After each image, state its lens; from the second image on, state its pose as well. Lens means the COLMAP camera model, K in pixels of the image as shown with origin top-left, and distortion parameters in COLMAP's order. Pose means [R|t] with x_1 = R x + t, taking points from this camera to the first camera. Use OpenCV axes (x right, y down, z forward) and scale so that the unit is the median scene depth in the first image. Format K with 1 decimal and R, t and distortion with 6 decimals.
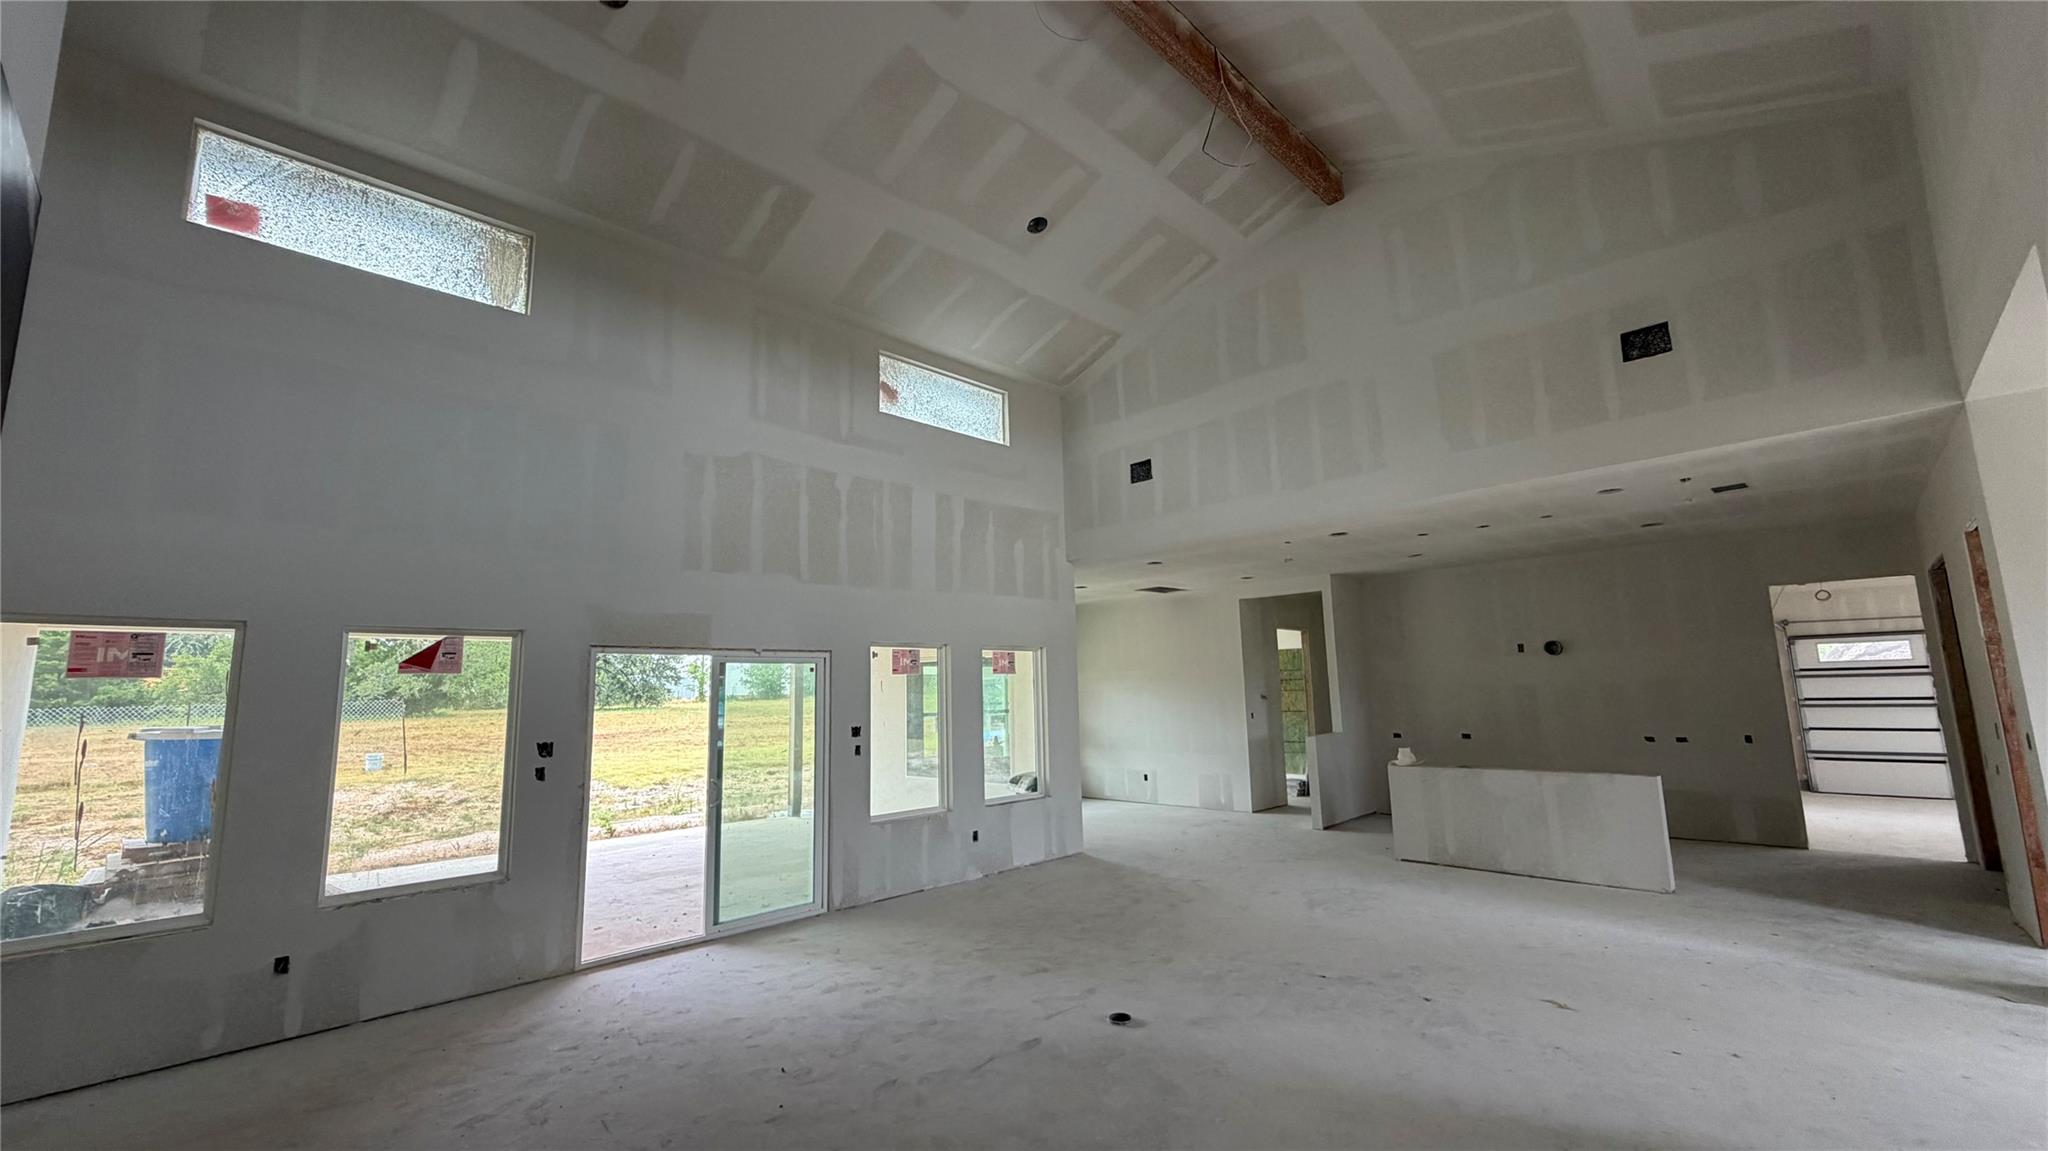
lens RADIAL K [[817.7, 0, 1013.6], [0, 817.7, 575.5], [0, 0, 1]] dist [-0.002202, -0.000268]
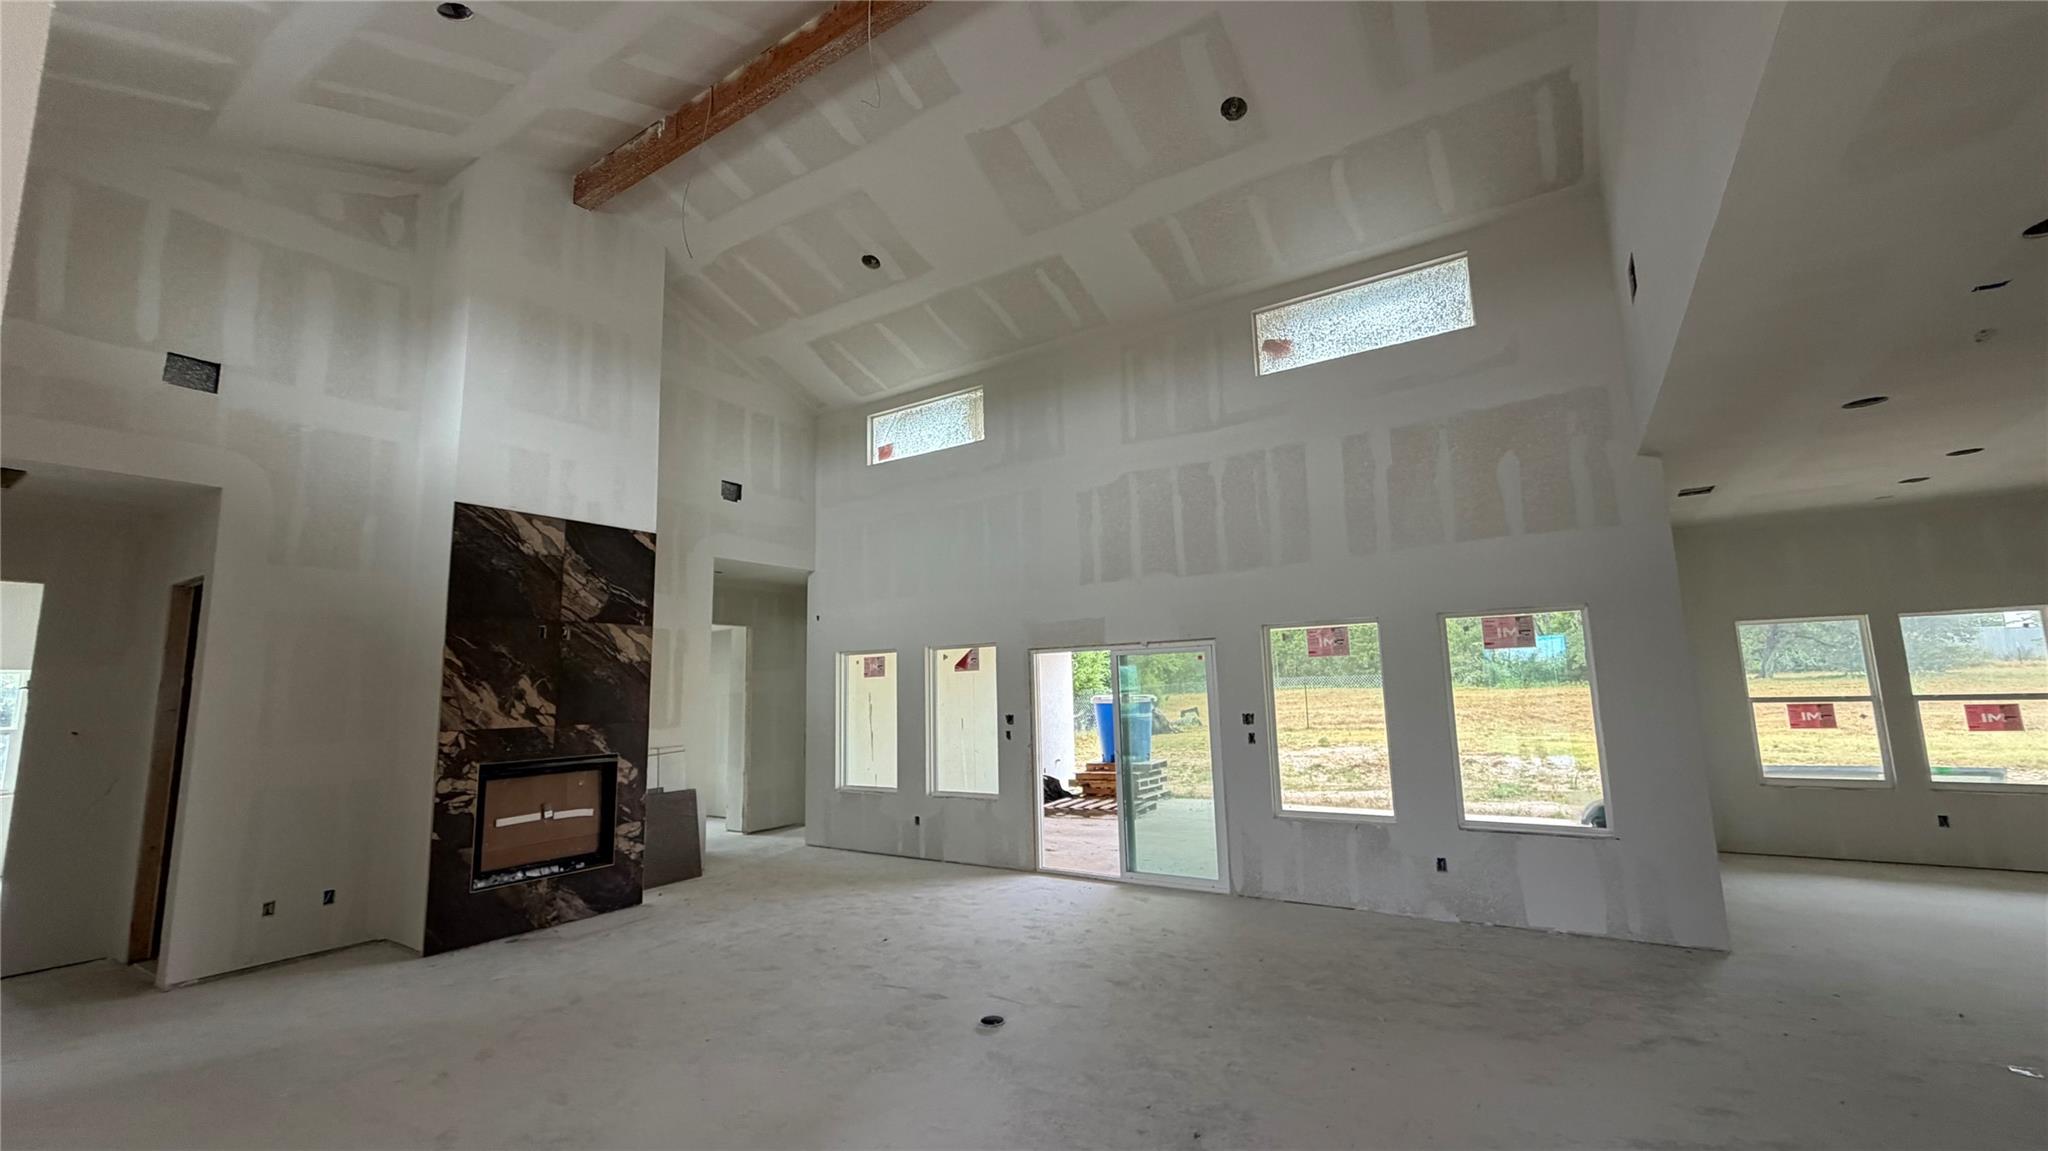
lens RADIAL K [[817.7, 0, 1020.9], [0, 817.7, 574.3], [0, 0, 1]] dist [-0.002202, -0.000268]
pose [[0.204914, -0.120450, -0.971340, 0.797534], [0.159374, 0.983261, -0.088307, 0.072308], [0.965717, -0.136711, 0.220680, 0.612199]]
